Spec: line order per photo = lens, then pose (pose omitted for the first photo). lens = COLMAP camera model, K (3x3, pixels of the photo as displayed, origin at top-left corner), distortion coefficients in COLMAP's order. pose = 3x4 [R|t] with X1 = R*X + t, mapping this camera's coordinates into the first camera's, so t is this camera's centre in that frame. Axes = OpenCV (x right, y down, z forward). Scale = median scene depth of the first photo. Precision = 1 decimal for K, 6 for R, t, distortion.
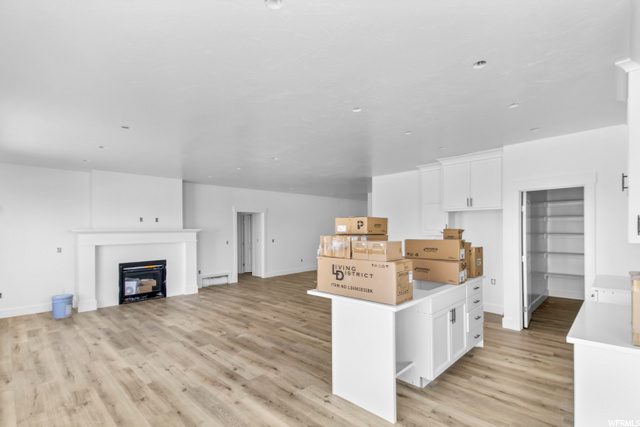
lens RADIAL K [[305.5, 0, 327.6], [0, 305.5, 229.5], [0, 0, 1]] dist [0.035188, -0.001323]
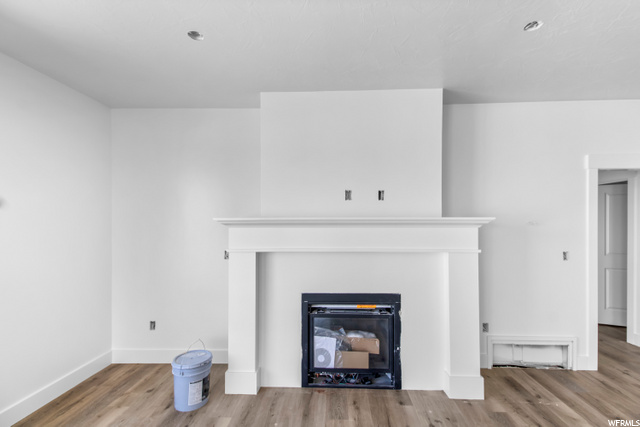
lens RADIAL K [[305.5, 0, 321.1], [0, 305.5, 215.5], [0, 0, 1]] dist [0.035188, -0.001323]
pose [[0.658003, 0.003317, -0.753008, -0.298384], [-0.007390, 0.999971, -0.002052, -0.002063], [0.752979, 0.006915, 0.658008, 0.674892]]
